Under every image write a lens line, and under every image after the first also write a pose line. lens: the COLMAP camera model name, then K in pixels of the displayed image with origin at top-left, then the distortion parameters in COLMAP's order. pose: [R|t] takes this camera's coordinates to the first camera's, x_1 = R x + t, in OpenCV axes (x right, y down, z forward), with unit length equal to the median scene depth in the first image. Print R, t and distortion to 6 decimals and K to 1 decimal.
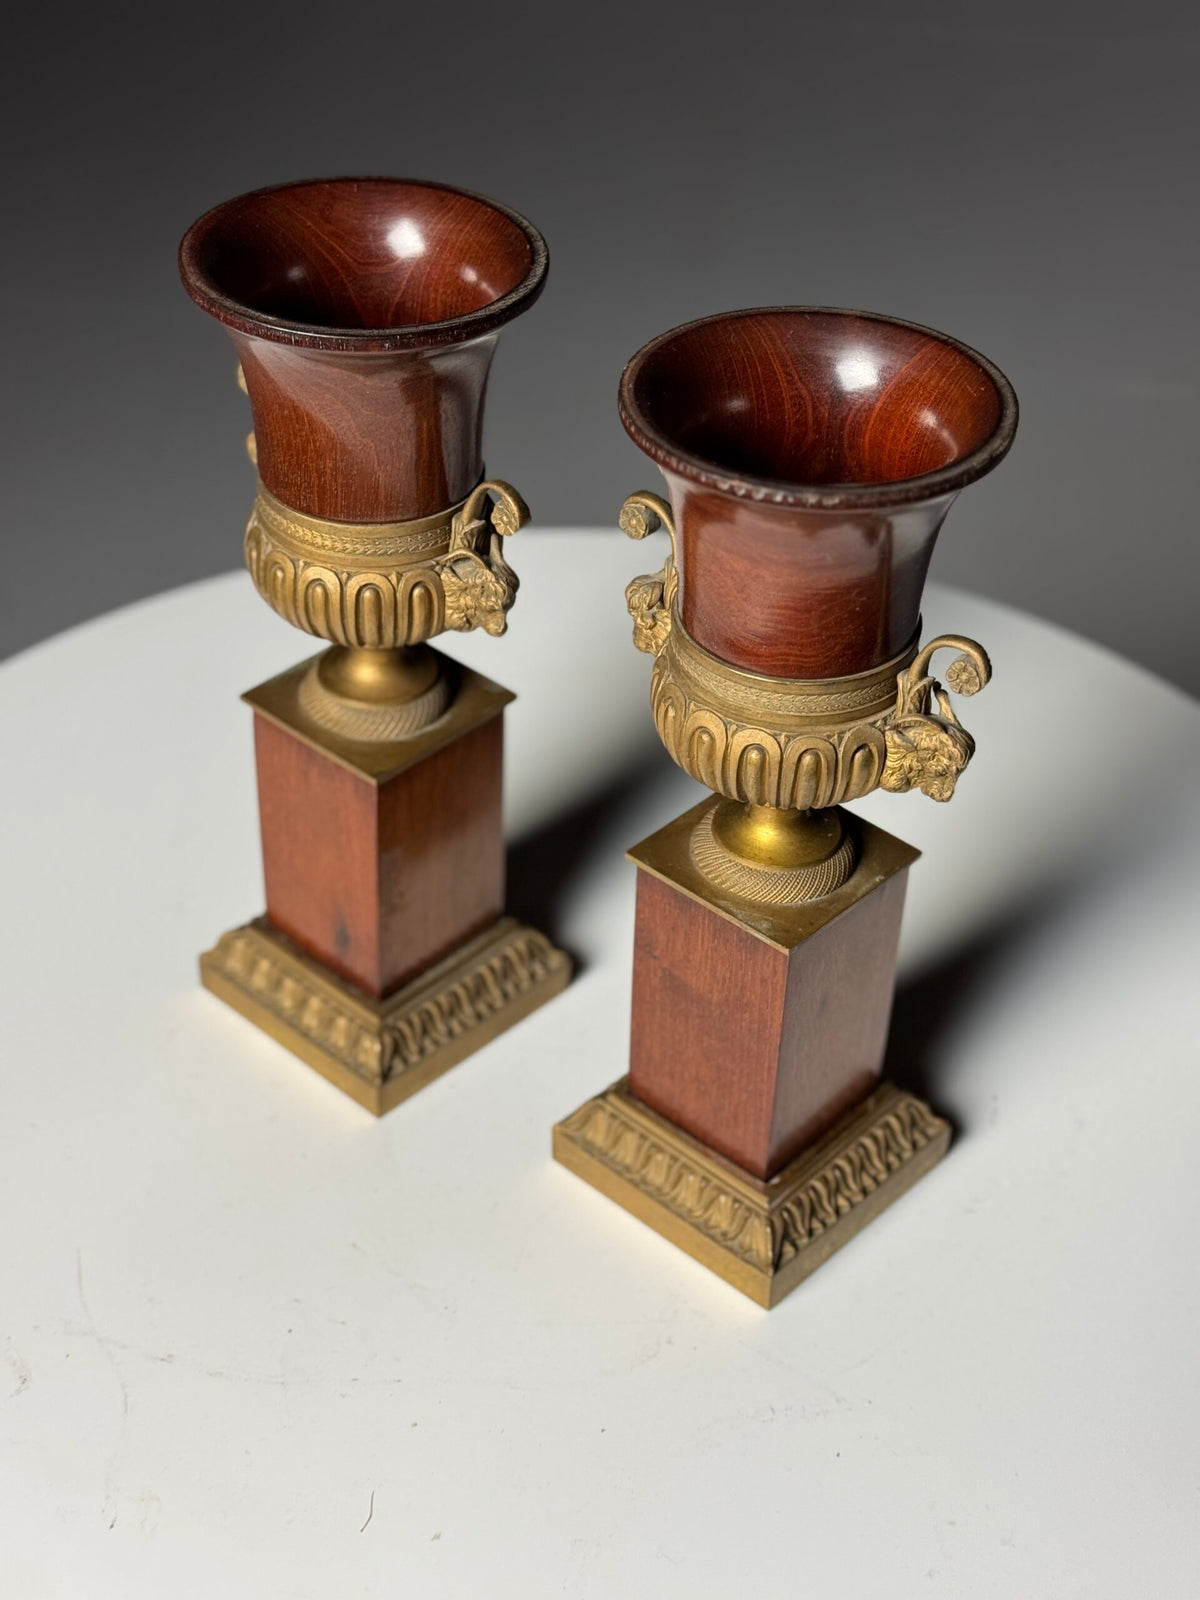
lens RADIAL K [[2300.4, 0, 595.8], [0, 2300.4, 804.5], [0, 0, 1]] dist [0.157956, -0.203953]
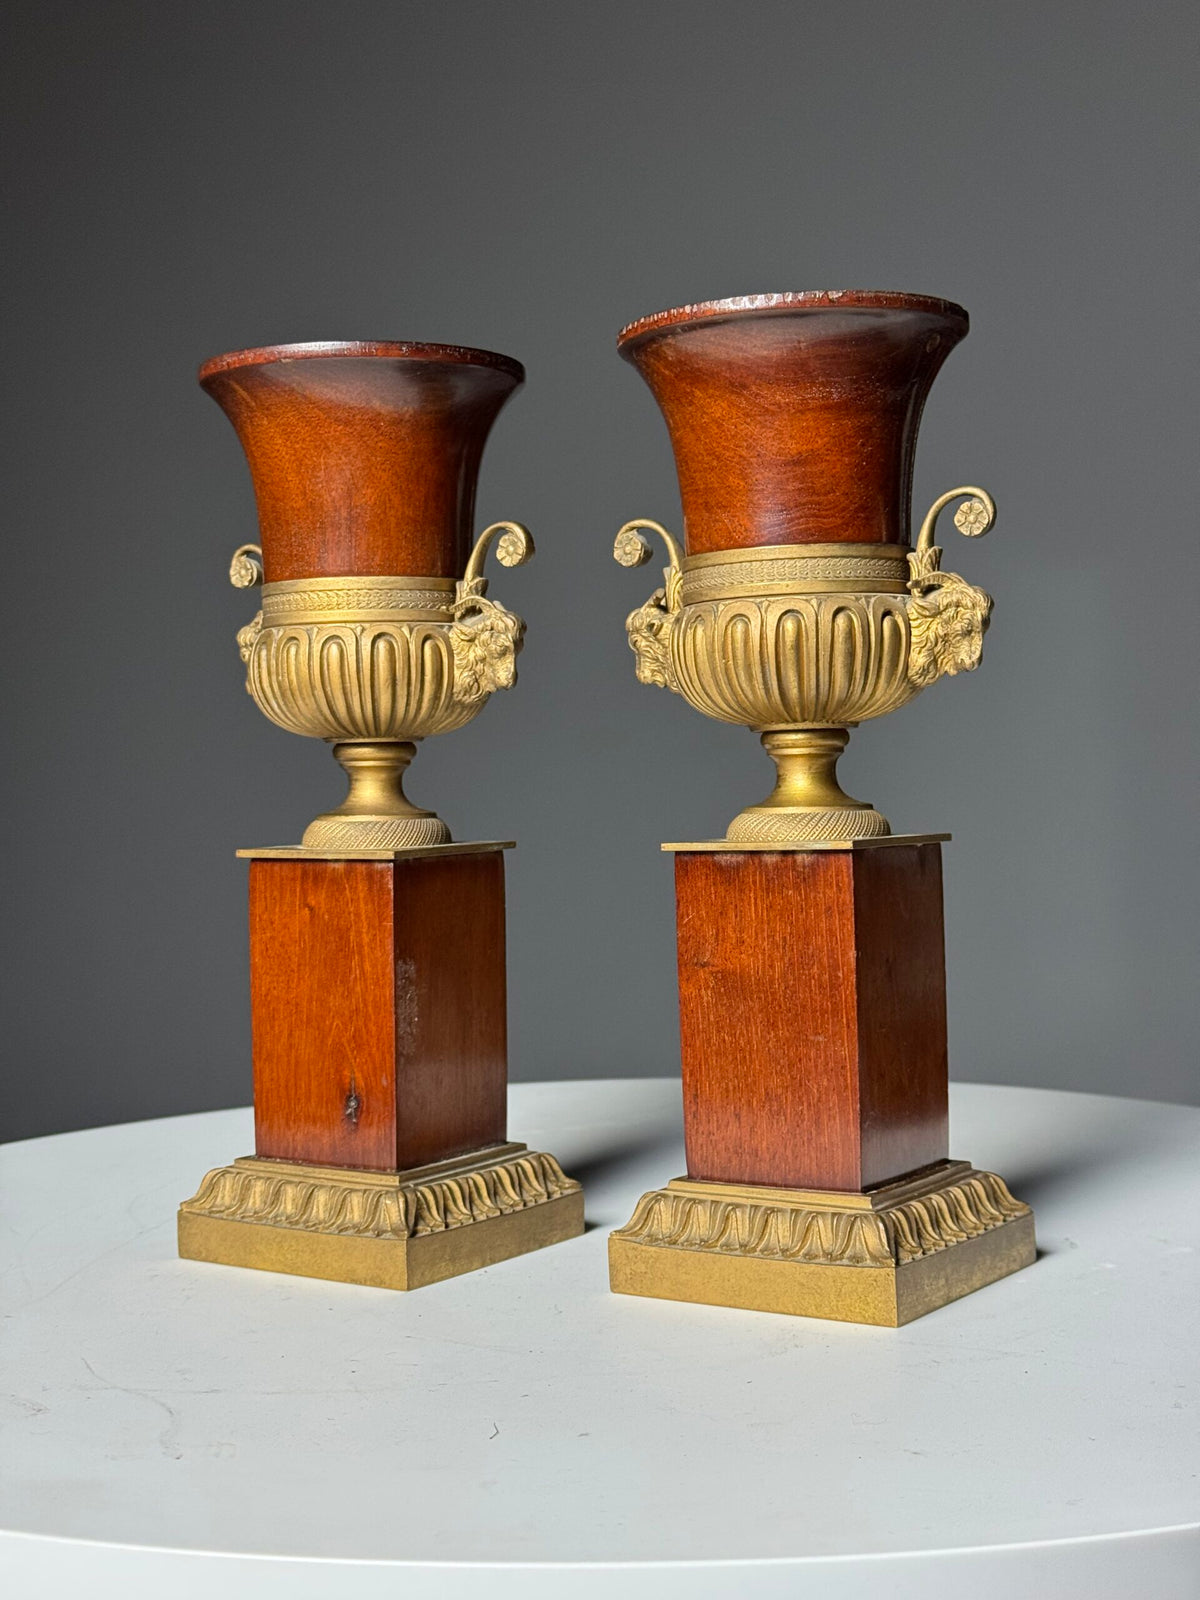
lens RADIAL K [[2236.8, 0, 594.8], [0, 2236.8, 831.2], [0, 0, 1]] dist [0.145406, 0.049567]
pose [[0.986270, -0.063961, 0.152249, -0.163740], [0.142075, 0.798592, -0.584864, 0.581874], [-0.084176, 0.598465, 0.796714, 0.236602]]
